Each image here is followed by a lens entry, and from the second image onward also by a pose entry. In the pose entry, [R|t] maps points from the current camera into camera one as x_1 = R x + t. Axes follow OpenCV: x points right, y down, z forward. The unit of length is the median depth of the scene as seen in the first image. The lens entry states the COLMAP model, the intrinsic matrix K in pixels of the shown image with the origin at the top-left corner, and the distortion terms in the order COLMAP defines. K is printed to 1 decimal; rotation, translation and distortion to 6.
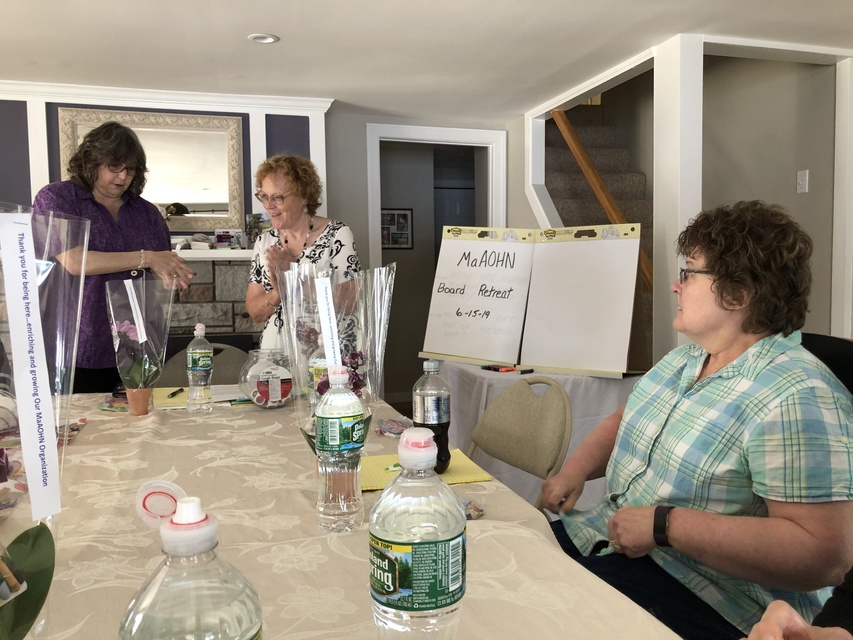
lens RADIAL K [[710.6, 0, 425.2], [0, 710.6, 302.5], [0, 0, 1]] dist [0.058482, -0.009471]
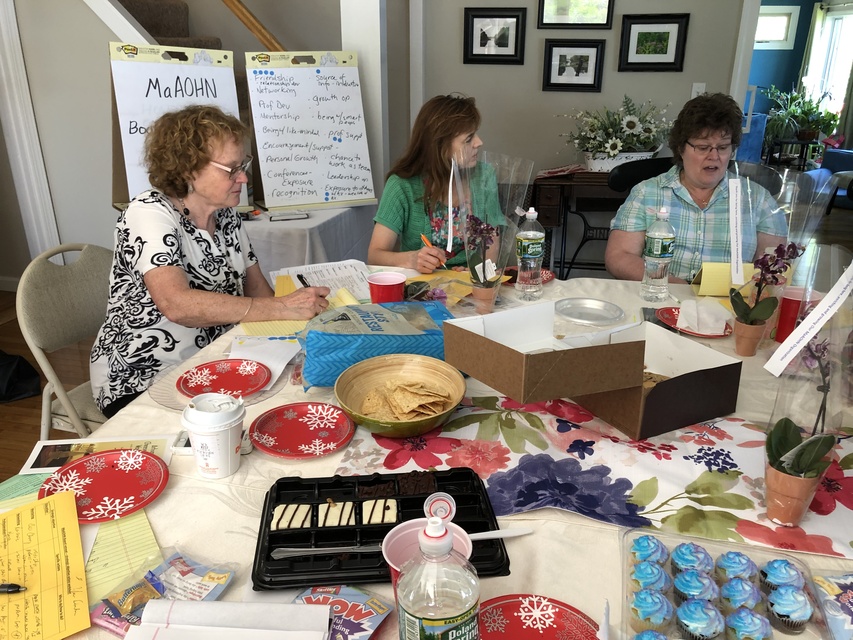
lens RADIAL K [[702.5, 0, 426.5], [0, 702.5, 320.0], [0, 0, 1]] dist [0.003083, -0.000477]
pose [[0.480976, -0.309561, 0.820265, -0.462235], [0.033697, 0.941428, 0.335528, -0.061760], [-0.876086, -0.133740, 0.463235, 0.287660]]
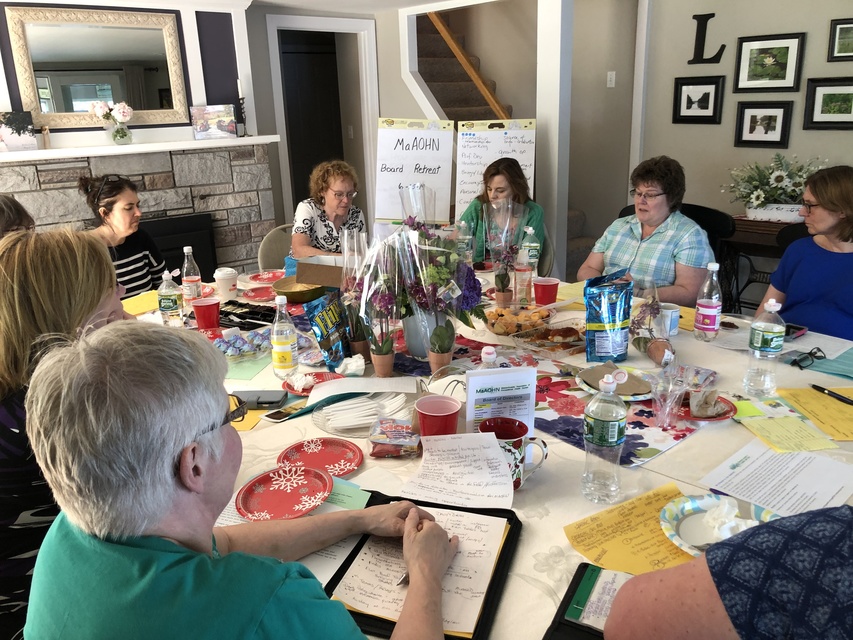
lens RADIAL K [[689.8, 0, 423.8], [0, 689.8, 319.8], [0, 0, 1]] dist [0.007234, 0.001573]
pose [[0.921999, -0.136866, 0.362196, -0.360069], [0.041625, 0.965057, 0.258713, -0.066948], [-0.384949, -0.223457, 0.895478, -0.202695]]
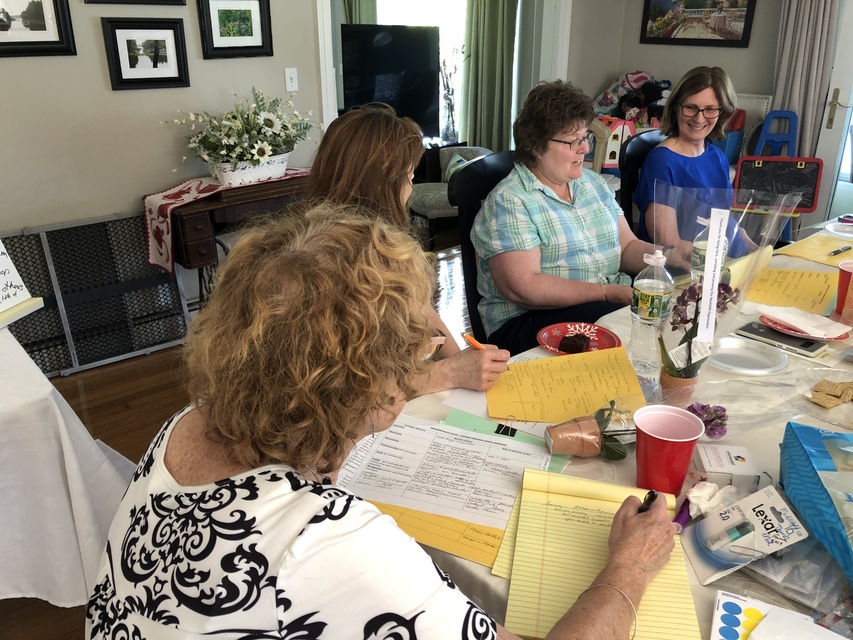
lens RADIAL K [[710.6, 0, 425.2], [0, 710.6, 302.5], [0, 0, 1]] dist [0.058482, -0.009471]
pose [[-0.388318, -0.327163, 0.861495, -0.306390], [0.060063, 0.923884, 0.377930, -0.087177], [-0.919566, 0.198501, -0.339111, 0.644834]]
